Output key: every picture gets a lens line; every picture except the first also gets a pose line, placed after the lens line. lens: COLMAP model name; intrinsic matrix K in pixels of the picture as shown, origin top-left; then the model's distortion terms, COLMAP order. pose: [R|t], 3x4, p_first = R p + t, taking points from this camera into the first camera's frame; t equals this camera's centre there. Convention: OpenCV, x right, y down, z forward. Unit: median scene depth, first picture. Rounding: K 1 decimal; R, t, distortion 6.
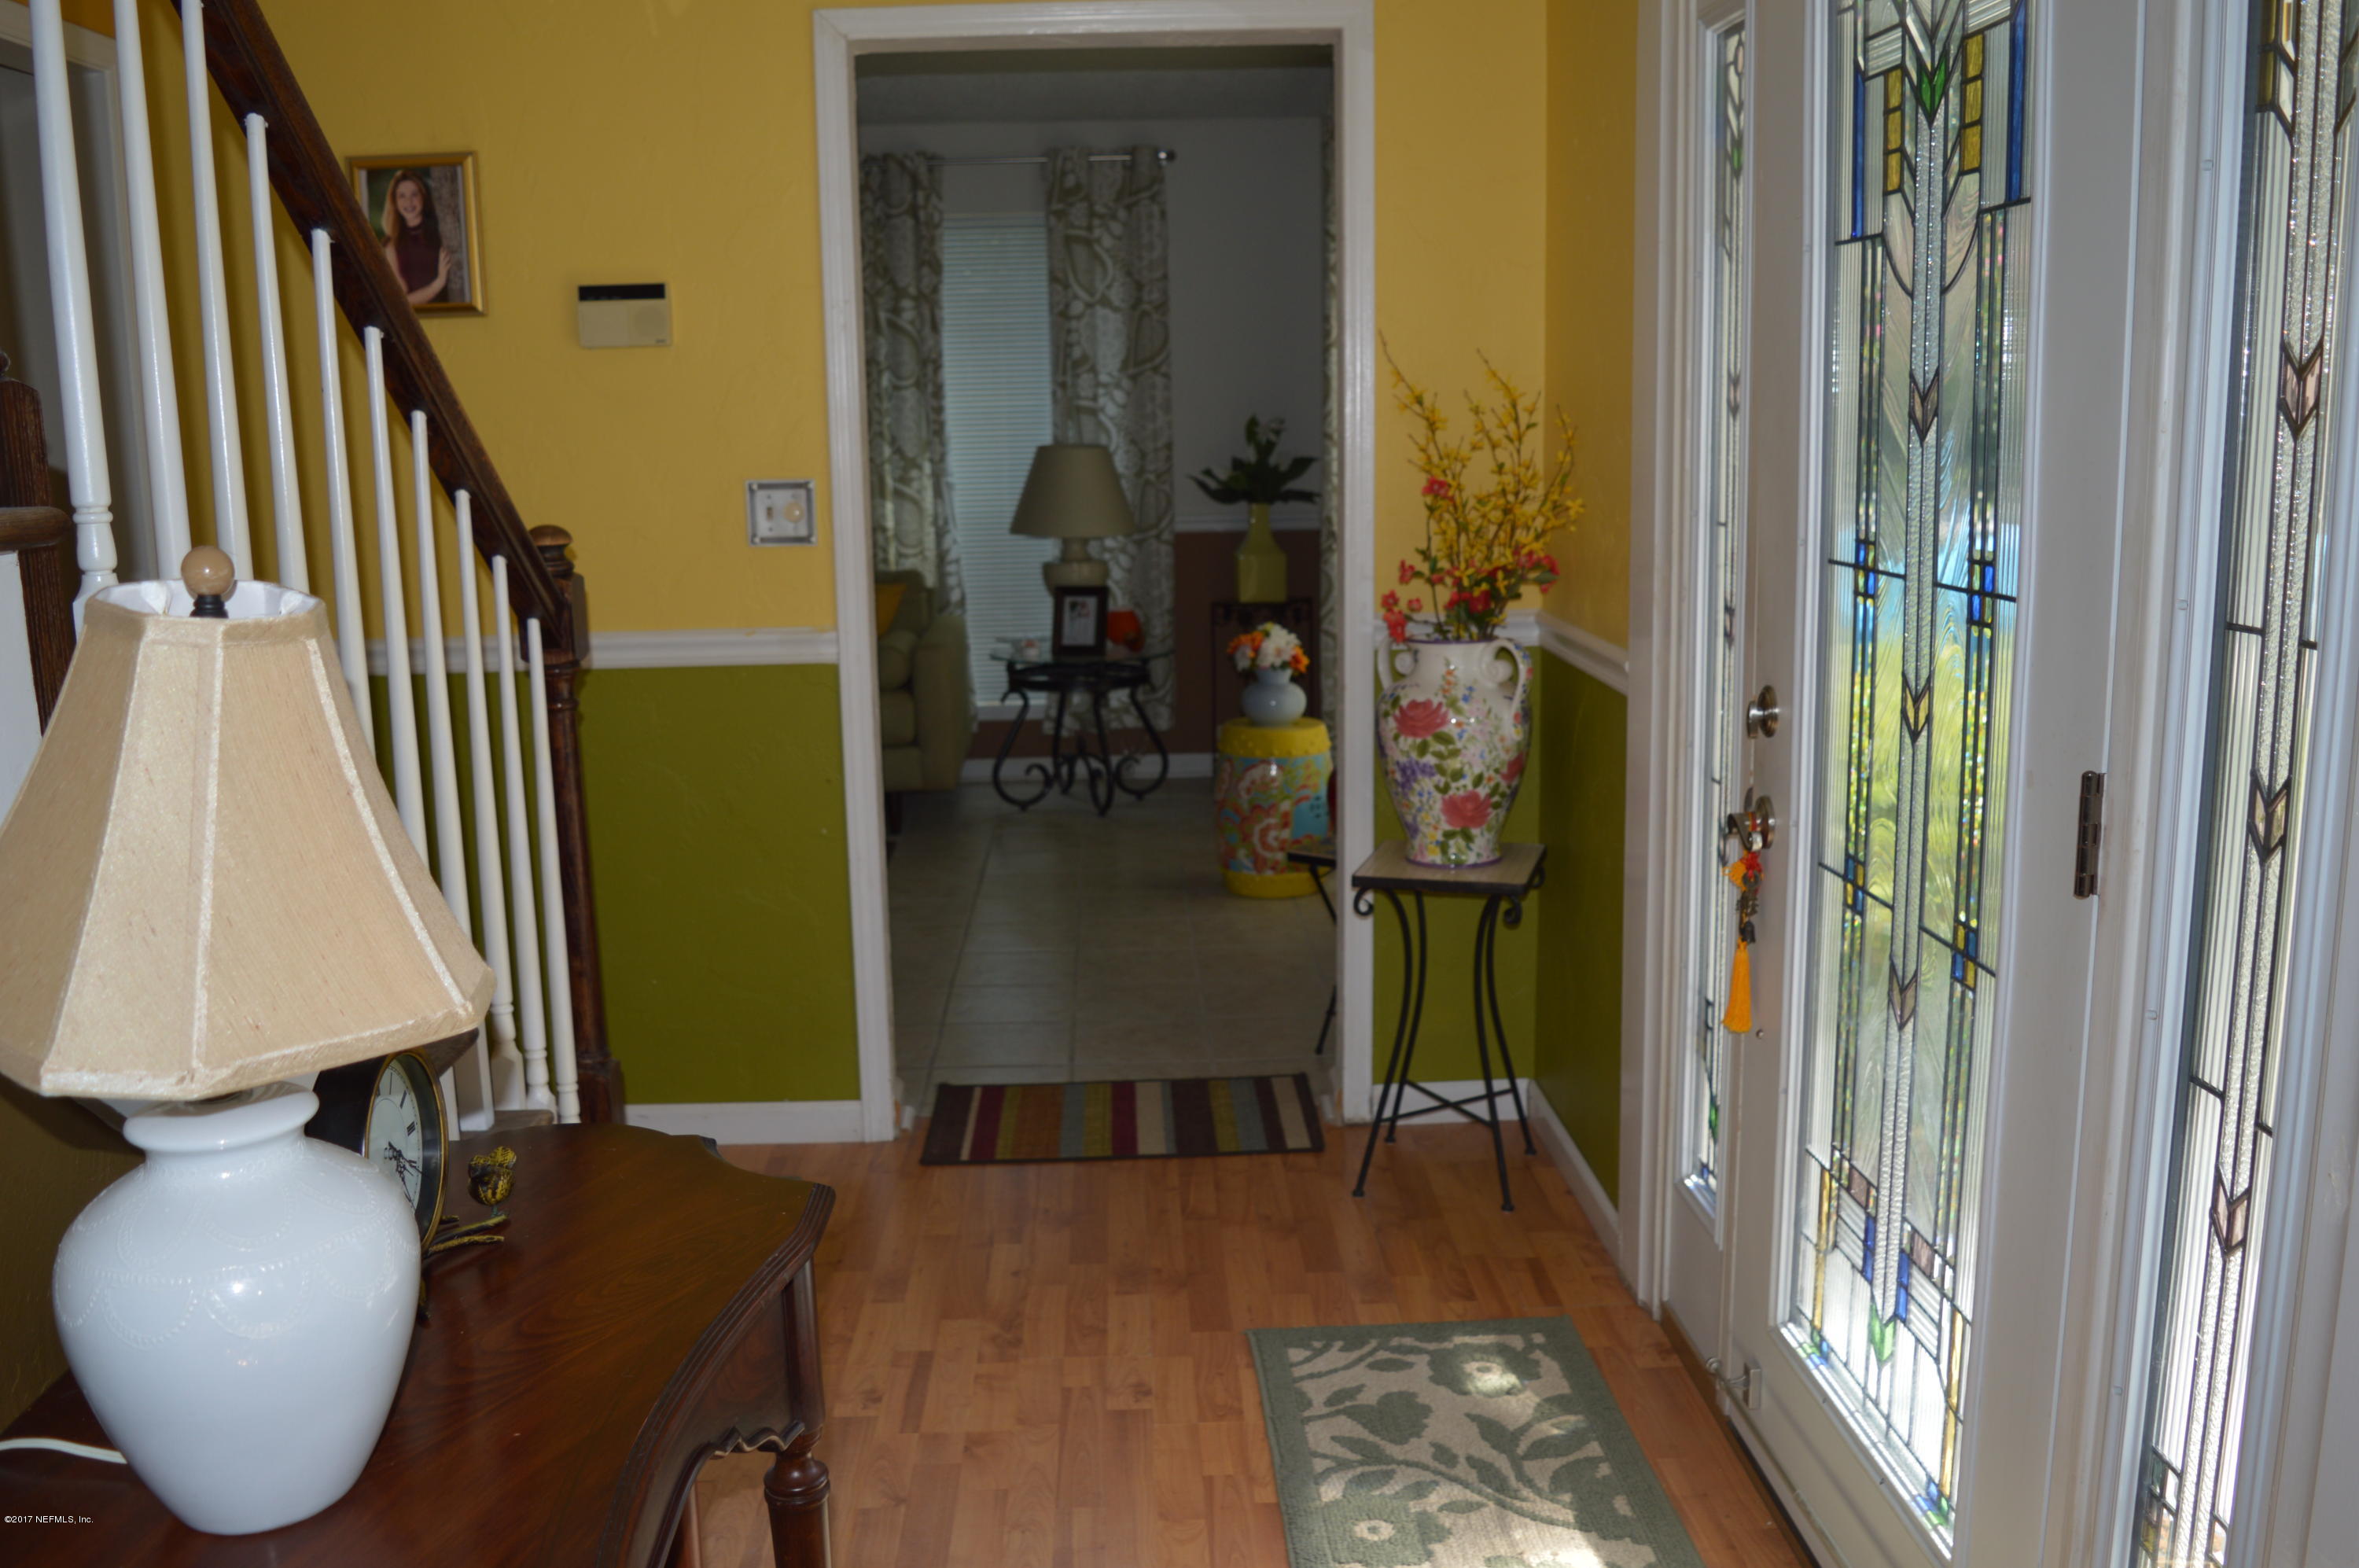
lens RADIAL K [[2008.8, 0, 1184.4], [0, 2008.8, 784.8], [0, 0, 1]] dist [-0.085025, 0.008594]
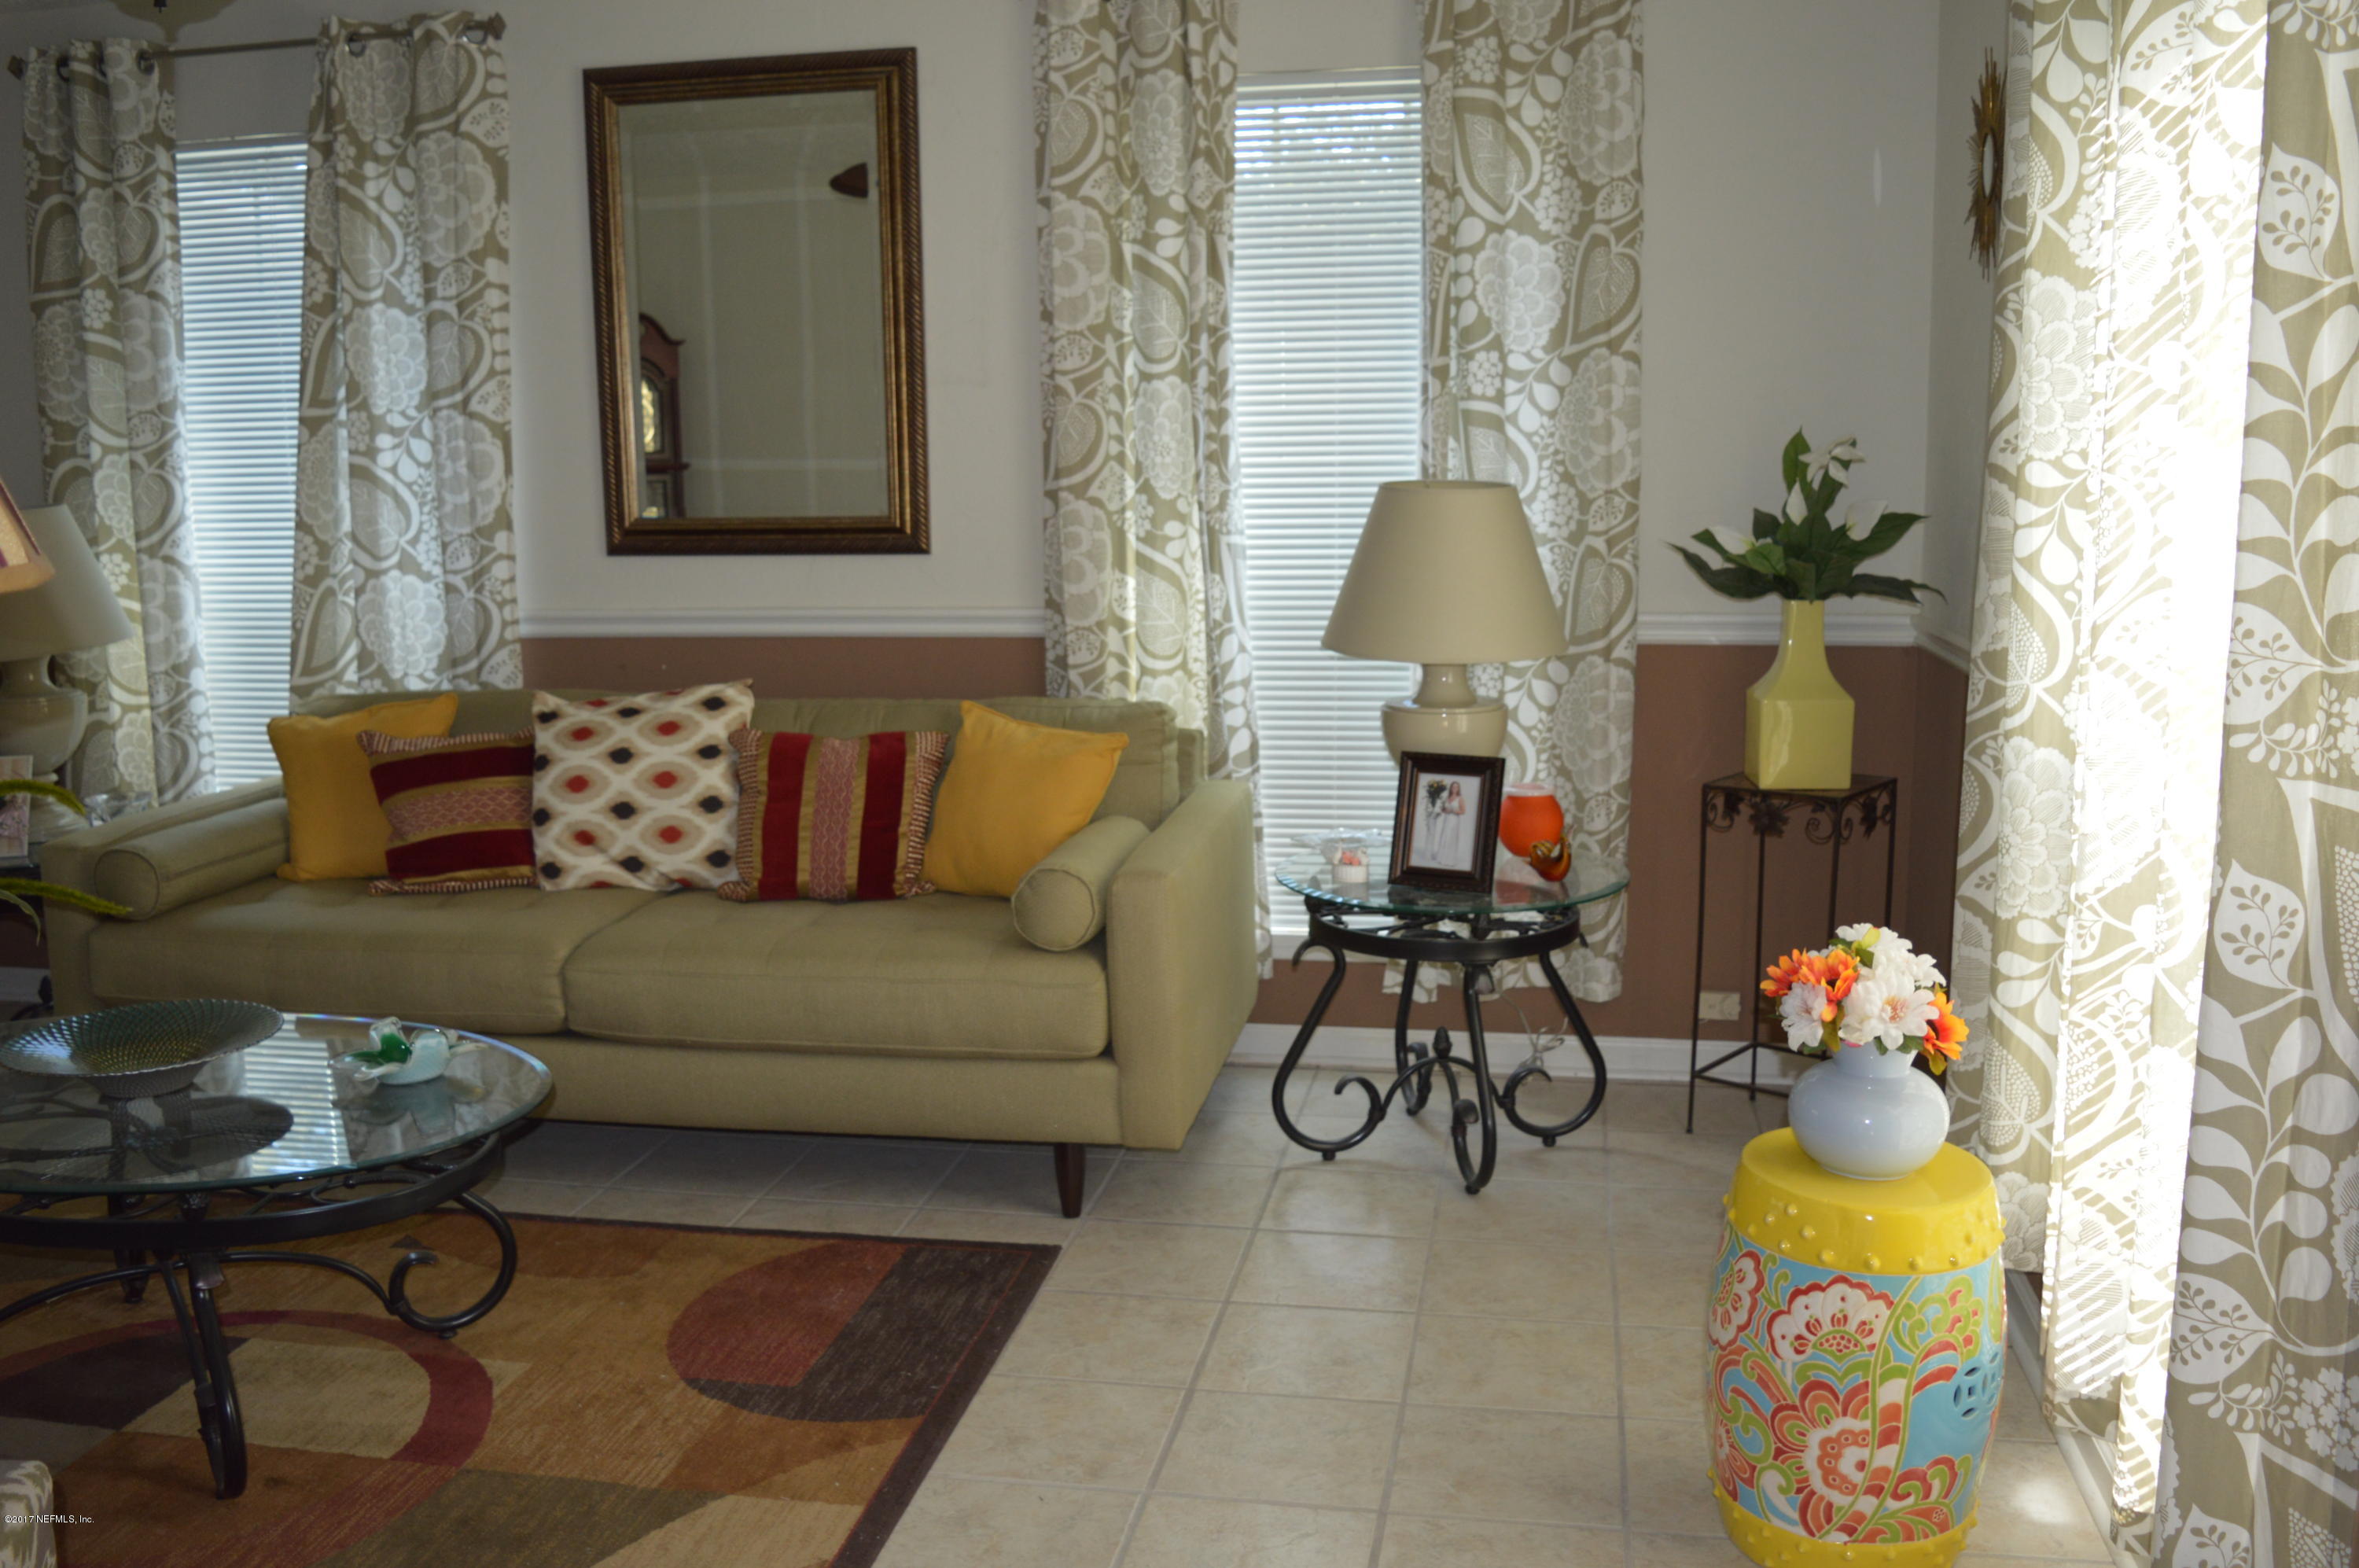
lens RADIAL K [[2008.8, 0, 1172.8], [0, 2008.8, 787.8], [0, 0, 1]] dist [-0.085025, 0.008594]
pose [[0.974243, 0.043807, -0.221206, -0.006198], [-0.046972, 0.998855, -0.009068, -0.078152], [0.220555, 0.019225, 0.975185, 0.454444]]
